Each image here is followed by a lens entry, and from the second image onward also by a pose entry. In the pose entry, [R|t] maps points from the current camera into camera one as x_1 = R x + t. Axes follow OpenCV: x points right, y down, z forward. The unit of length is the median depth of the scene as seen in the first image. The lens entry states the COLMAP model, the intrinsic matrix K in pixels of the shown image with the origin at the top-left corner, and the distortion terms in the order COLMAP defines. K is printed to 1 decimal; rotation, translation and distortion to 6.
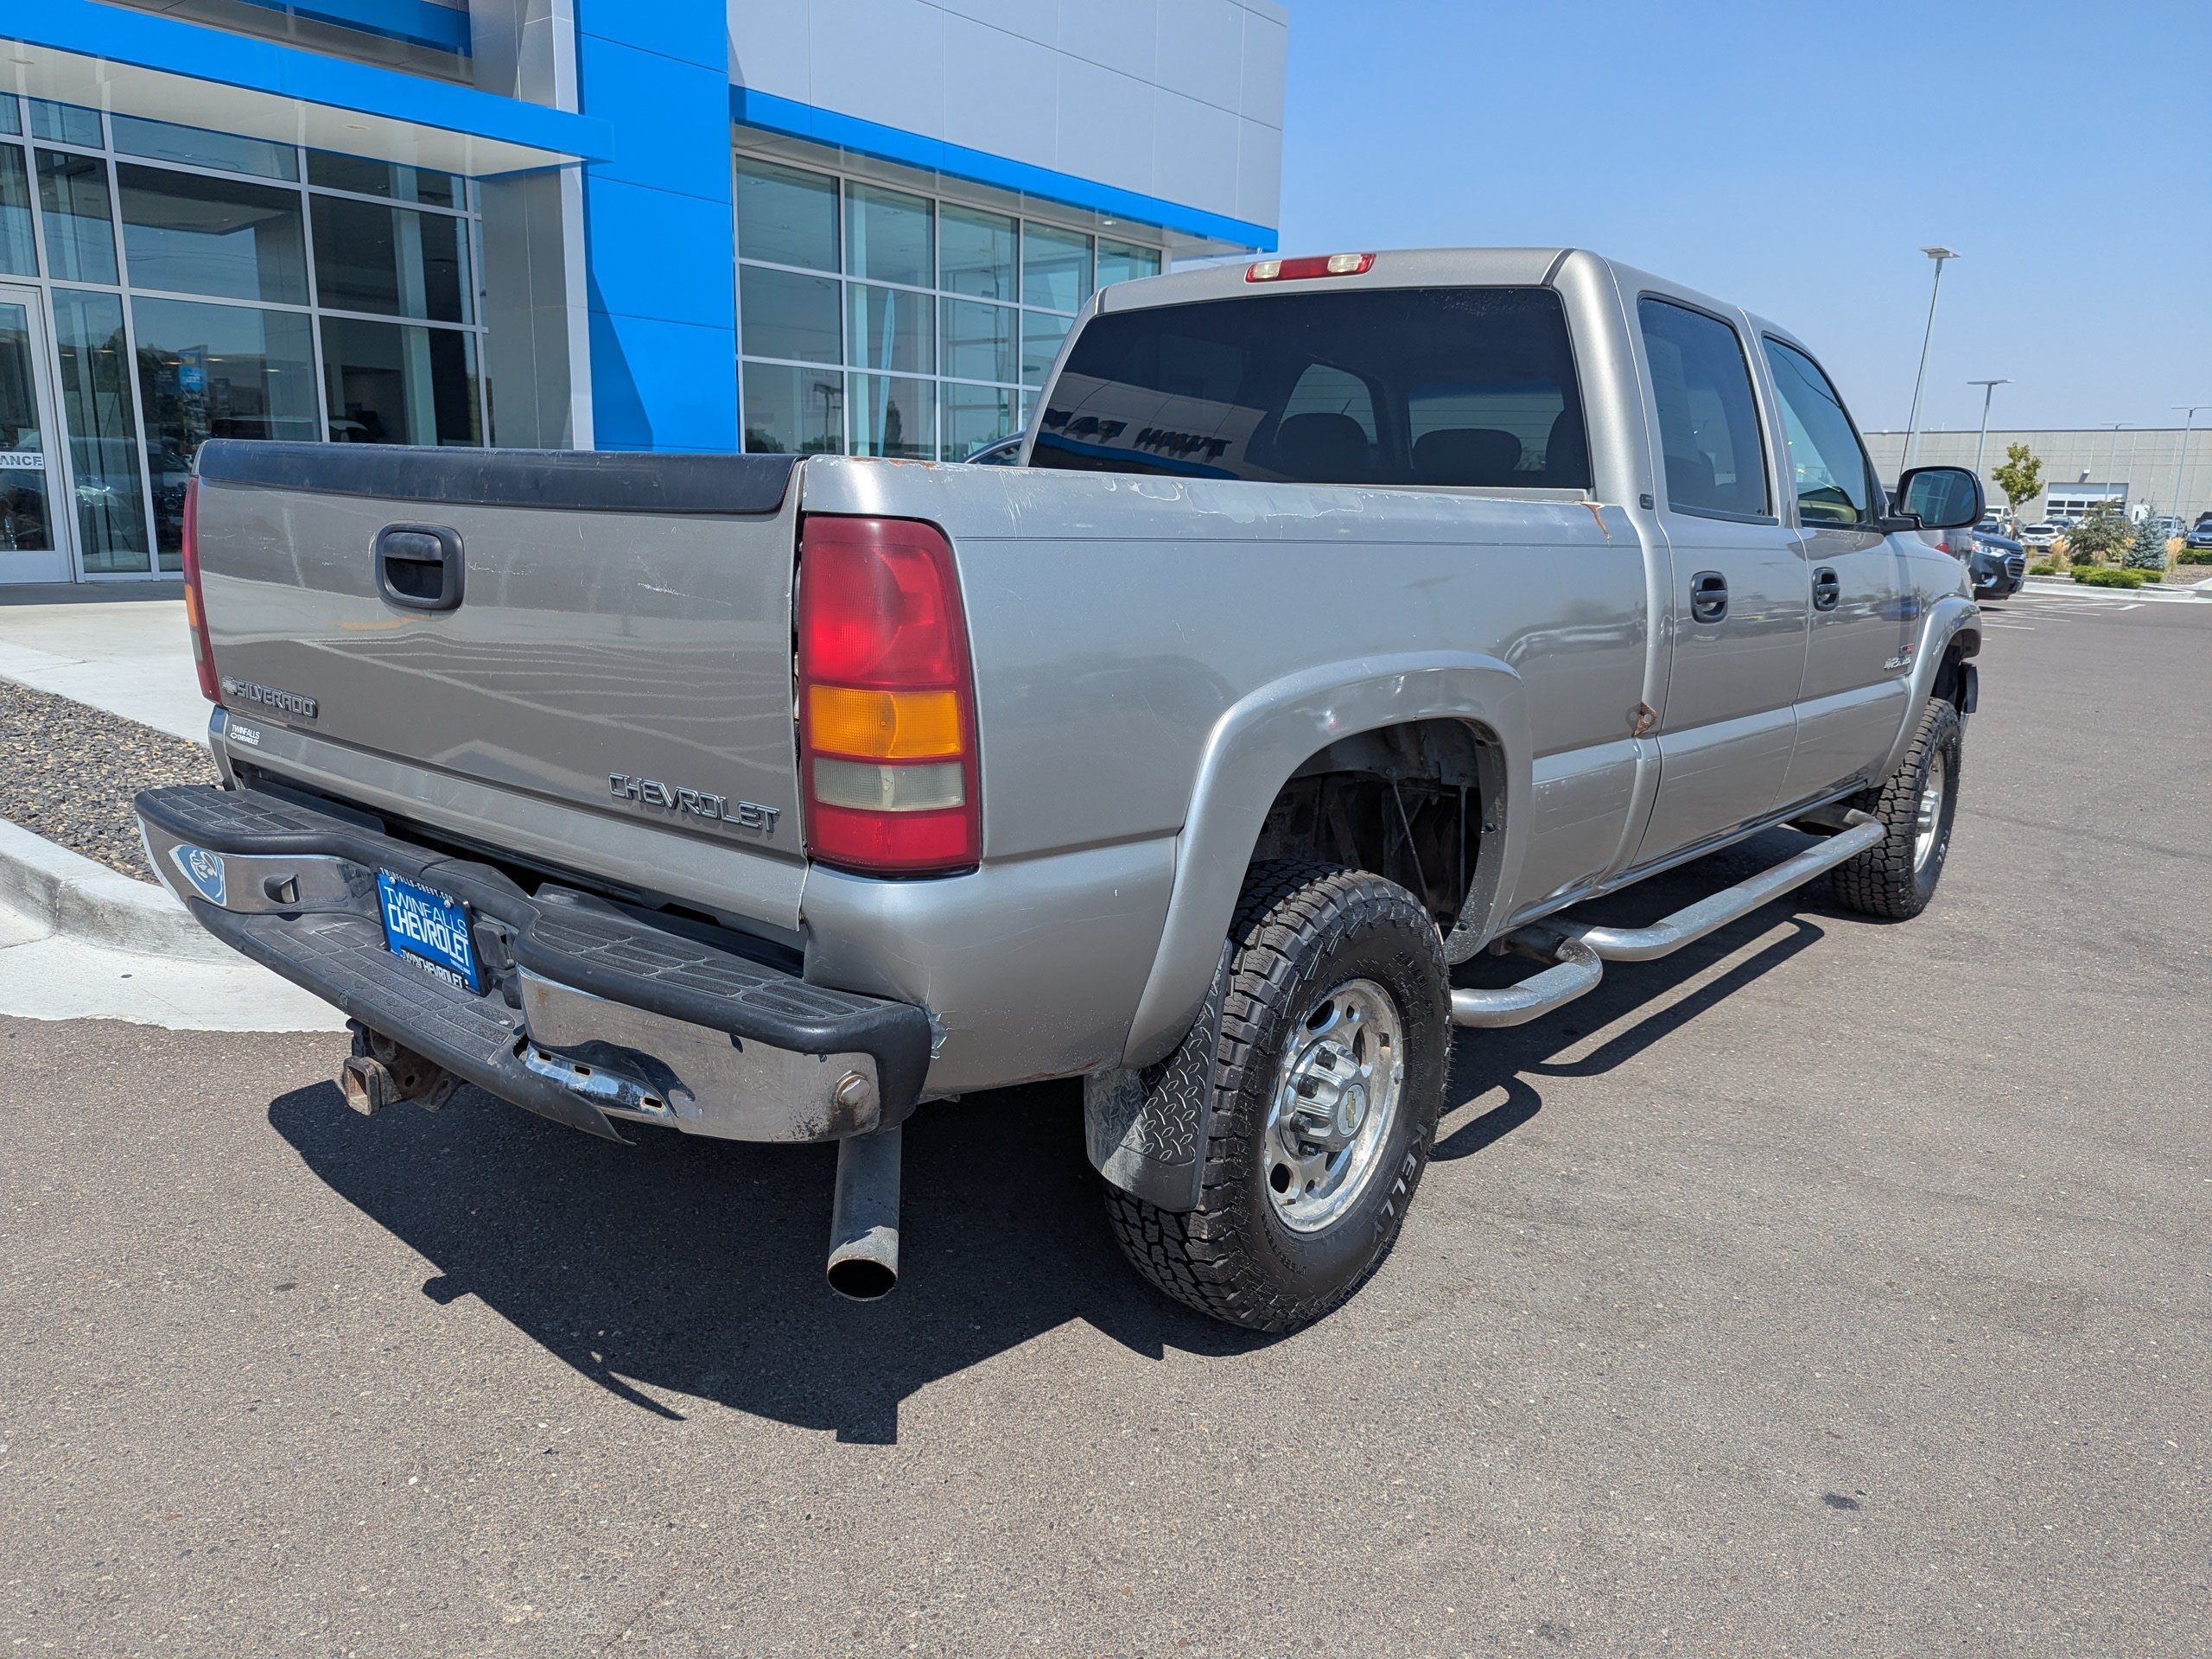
lens RADIAL K [[1547.5, 0, 1112.9], [0, 1547.5, 839.8], [0, 0, 1]] dist [0.053920, -0.048799]
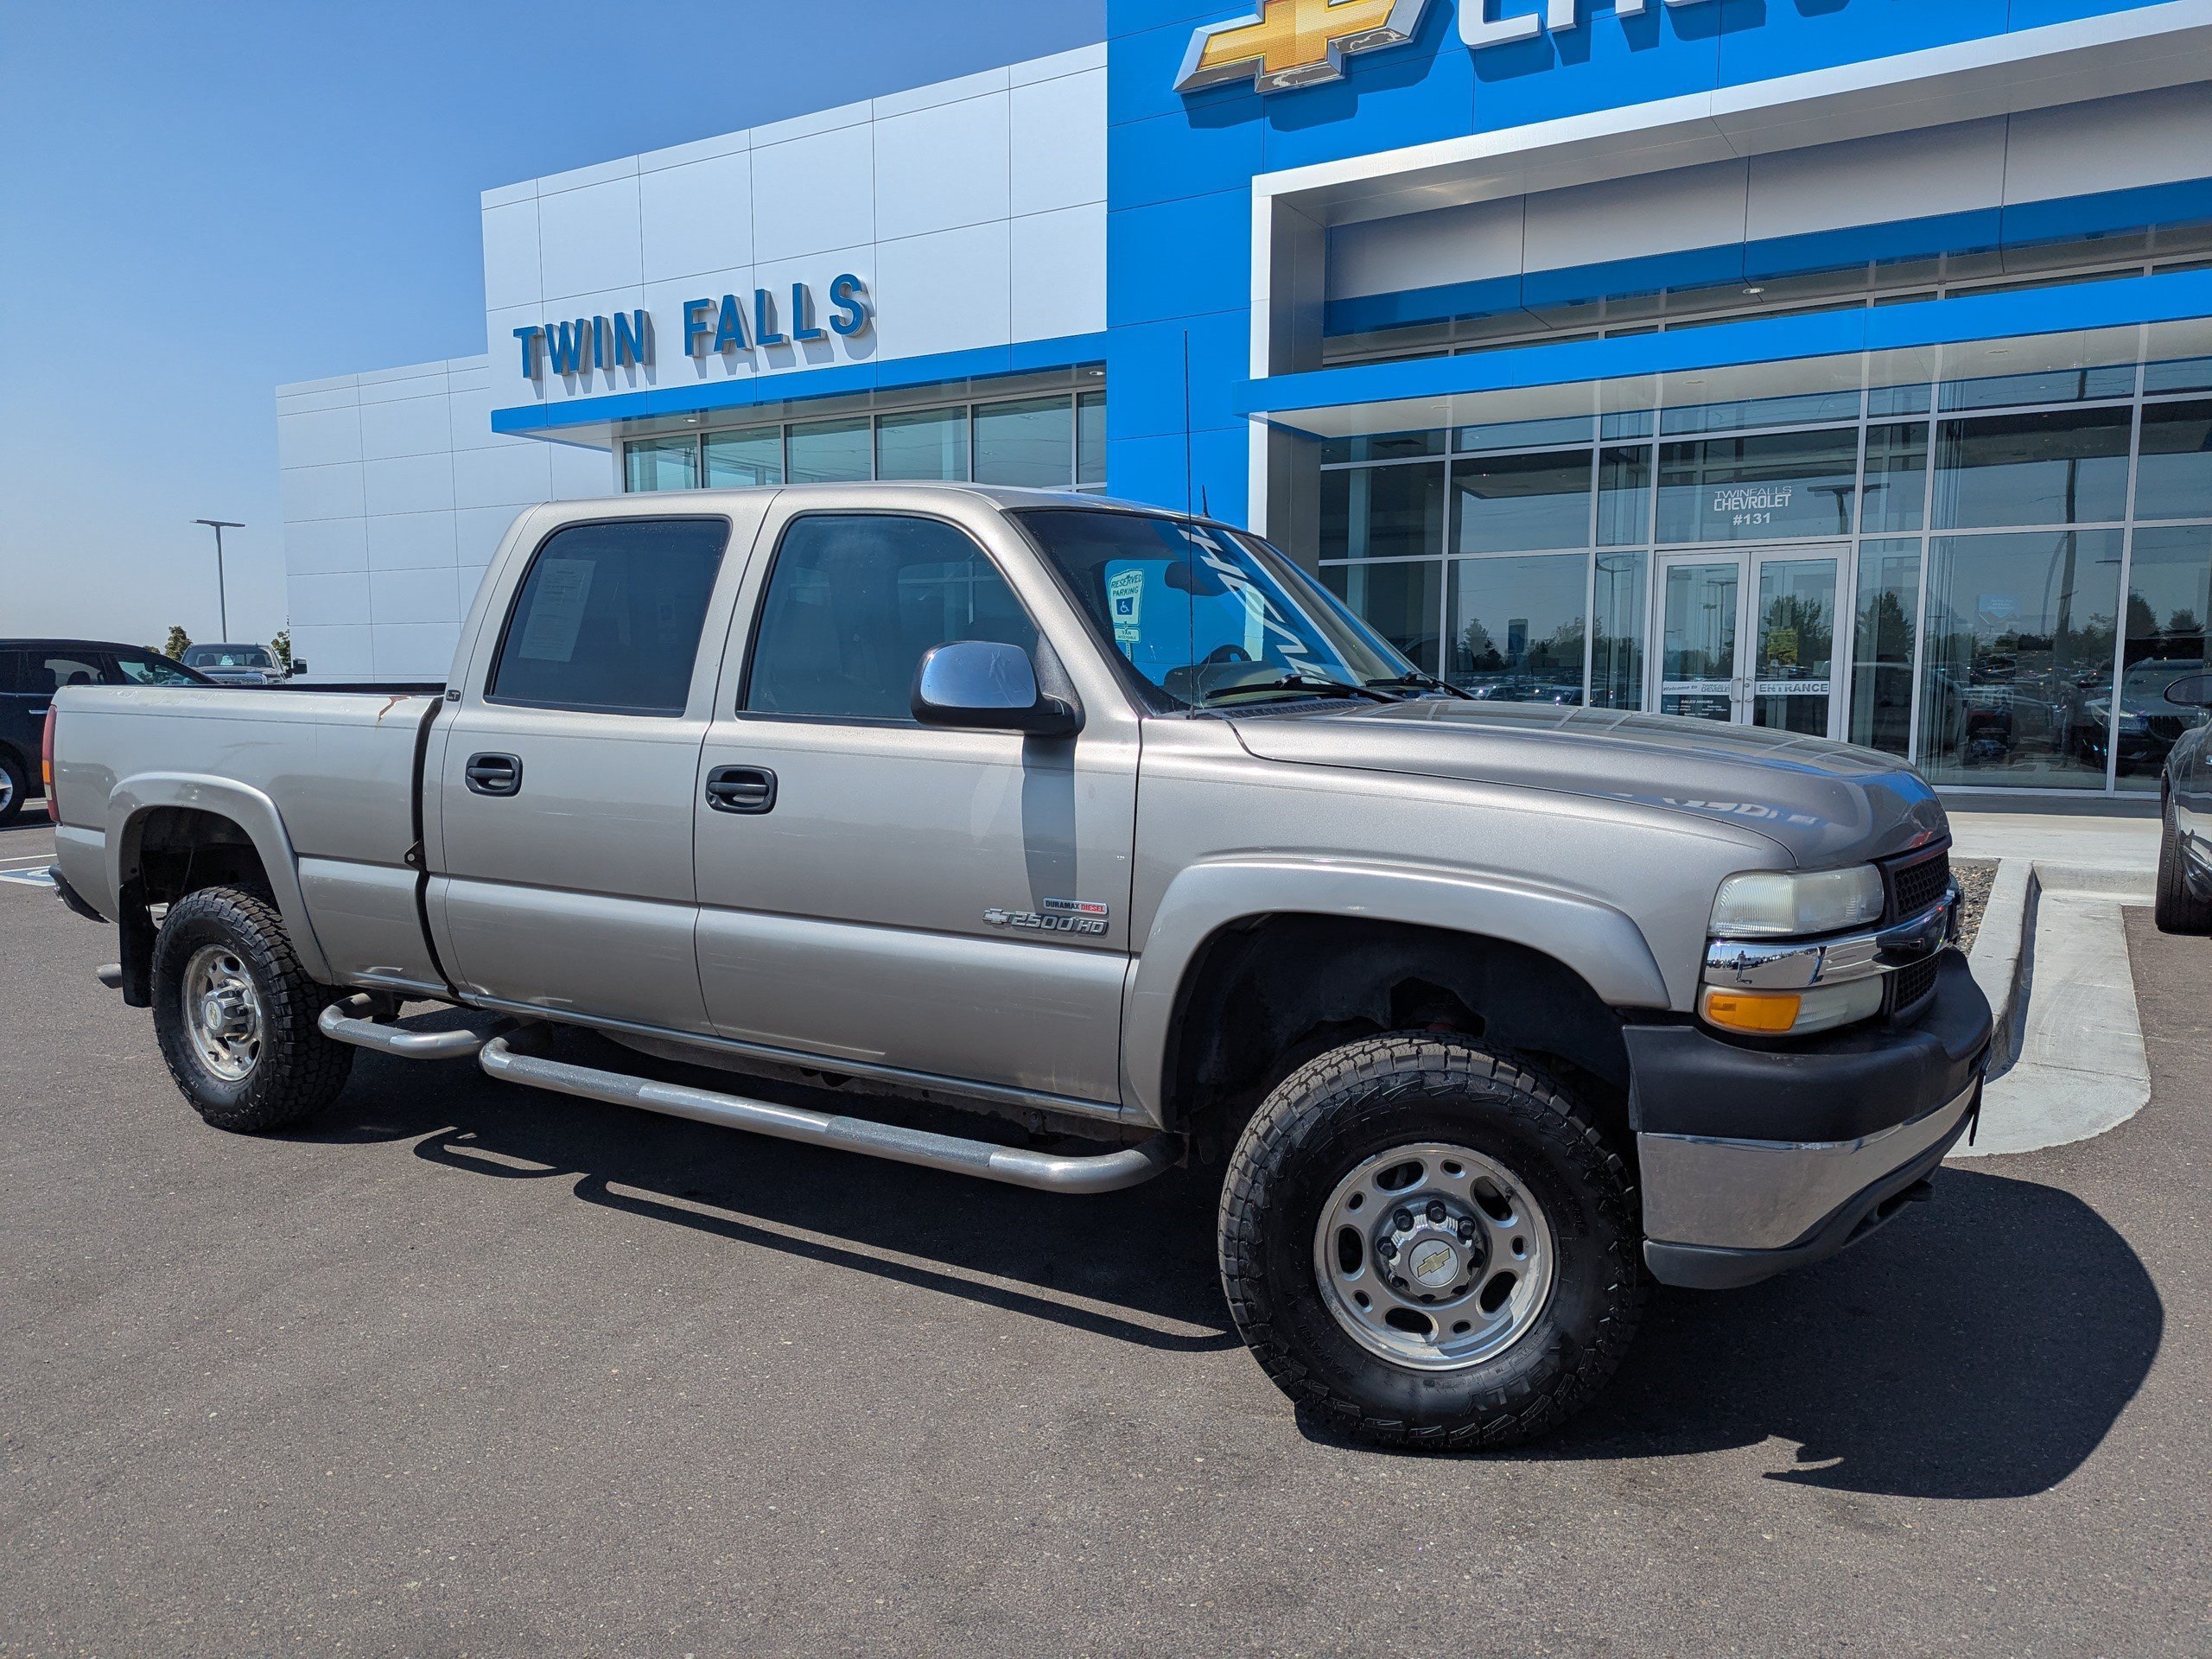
lens RADIAL K [[1547.5, 0, 1087.9], [0, 1547.5, 857.1], [0, 0, 1]] dist [0.053920, -0.048799]
pose [[0.143219, 0.080967, -0.986373, 1.498474], [-0.209361, 0.976571, 0.049764, -0.227236], [0.967293, 0.199381, 0.156815, 1.171948]]
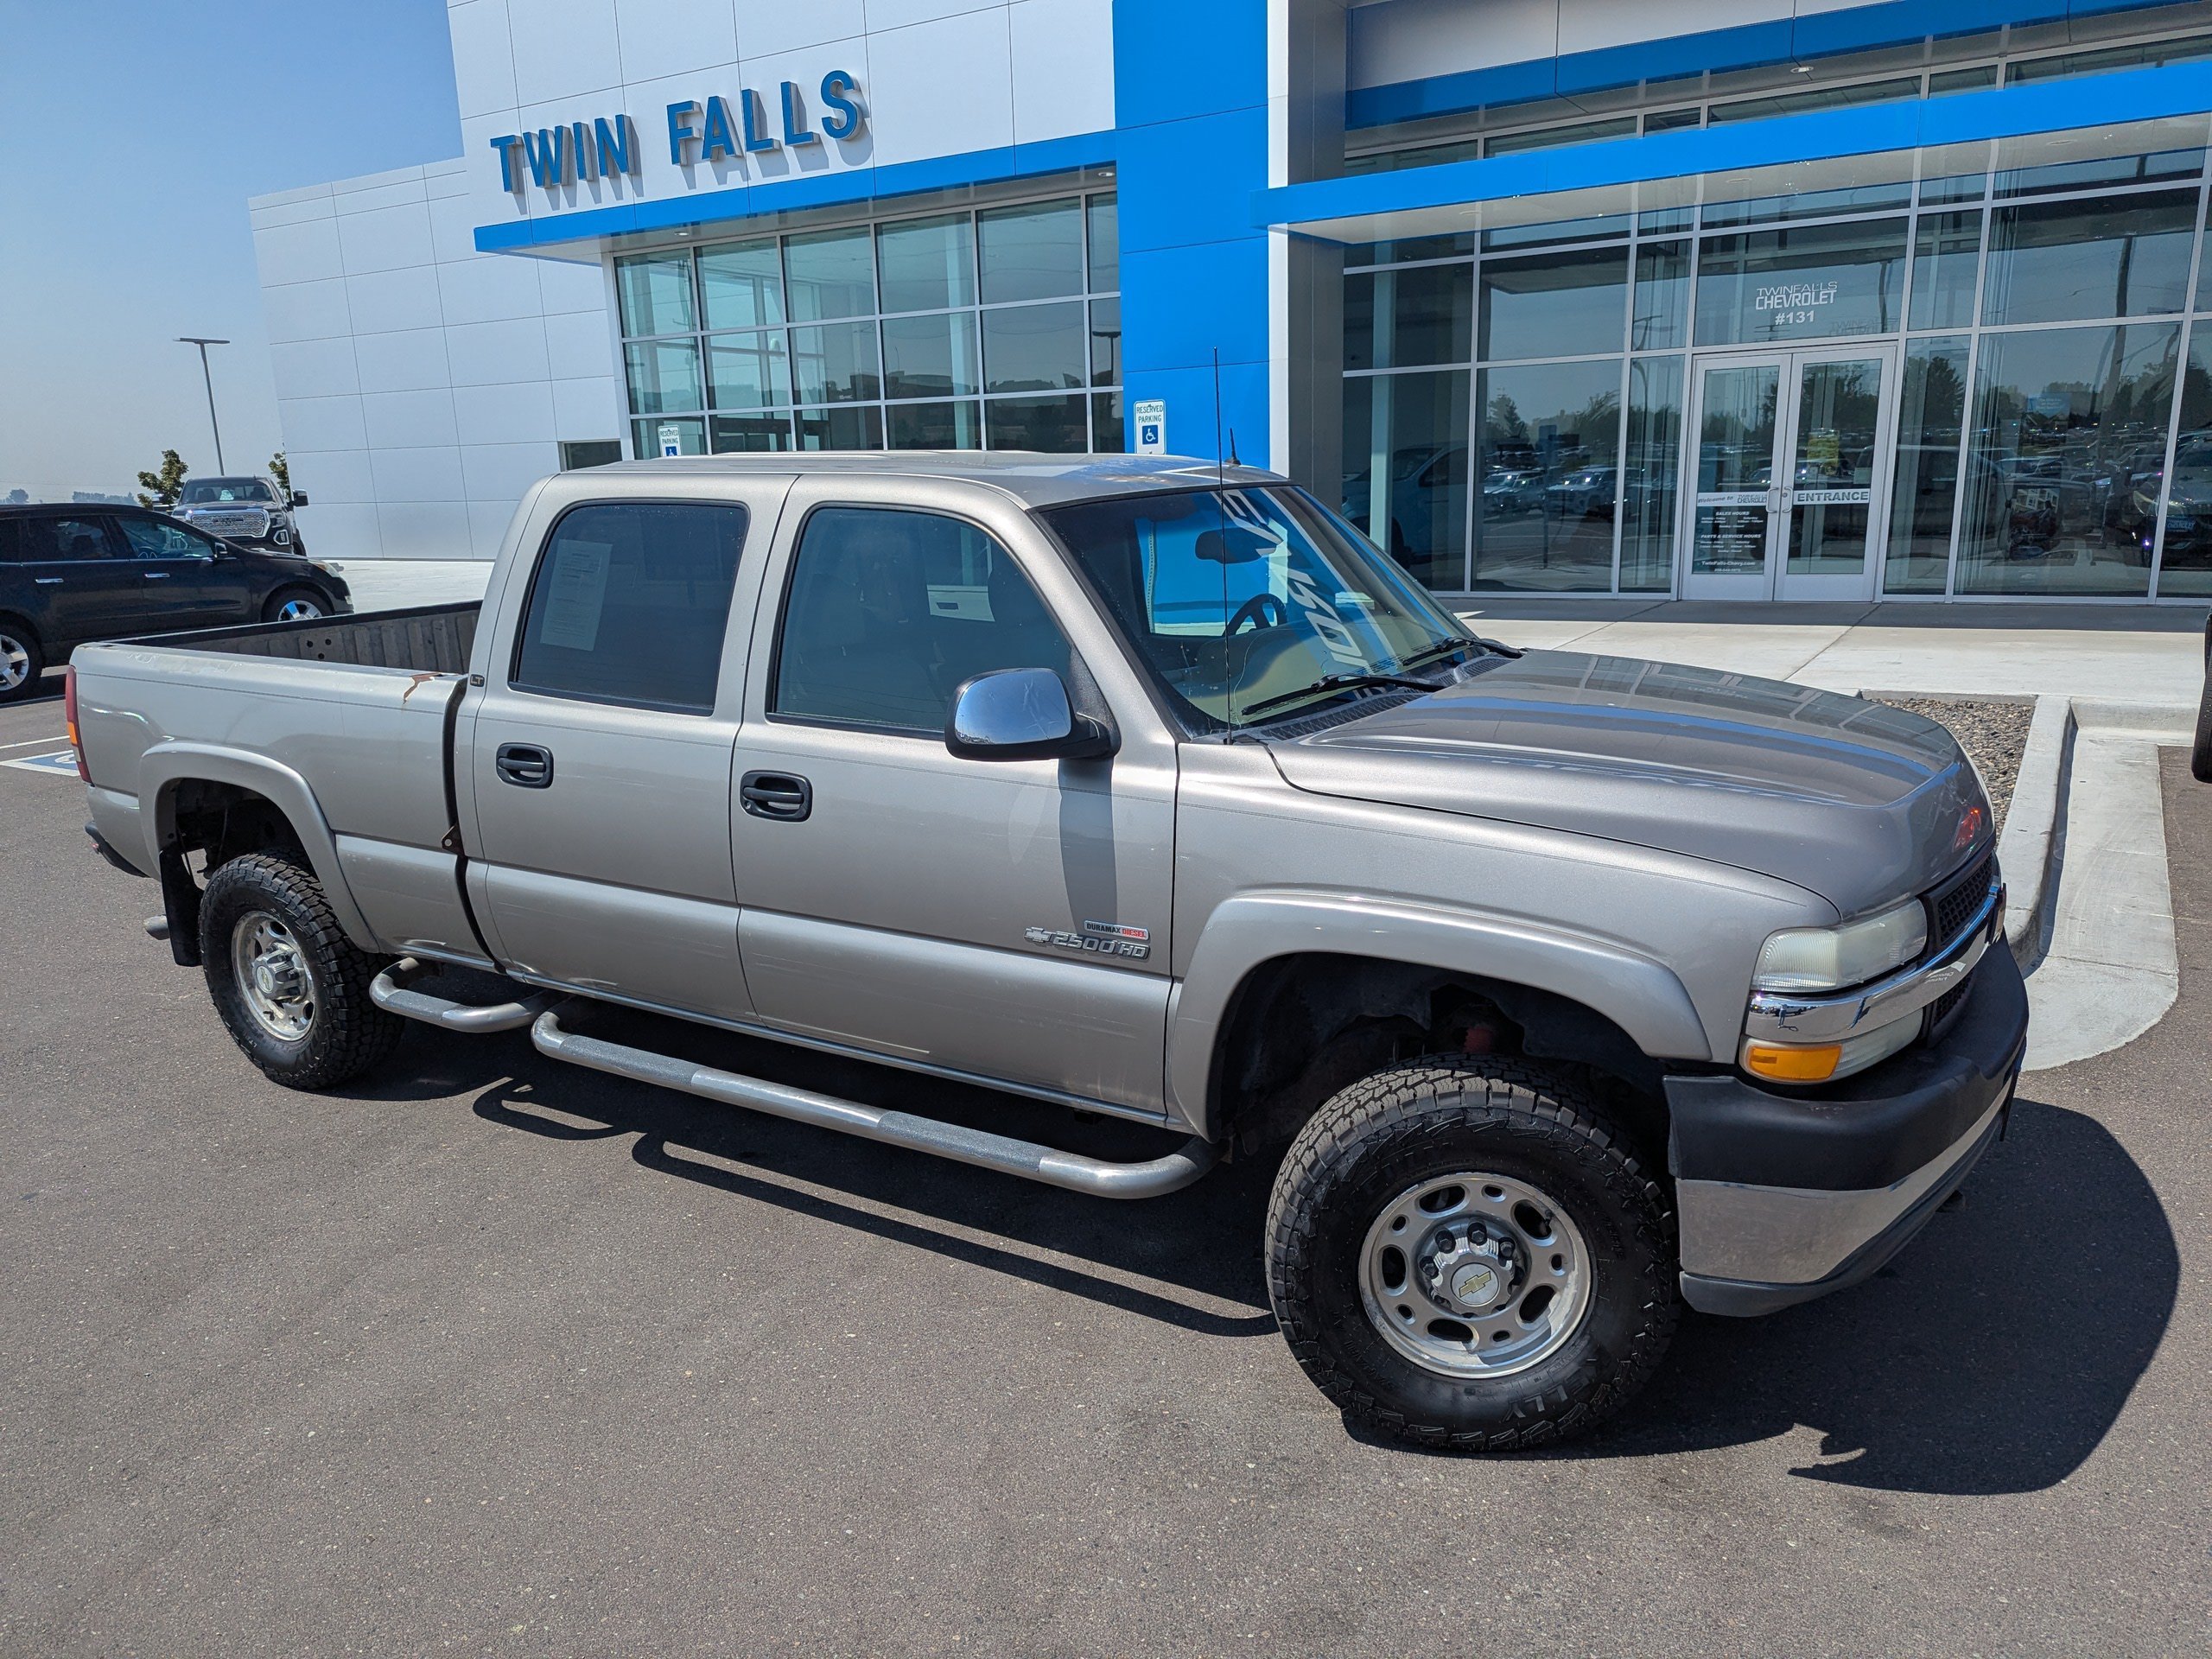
lens RADIAL K [[1547.5, 0, 1100.6], [0, 1547.5, 858.9], [0, 0, 1]] dist [0.053920, -0.048799]
pose [[0.140571, 0.205603, -0.968487, 1.479367], [-0.180937, 0.967061, 0.179038, -0.346291], [0.973397, 0.150068, 0.173142, 1.141657]]
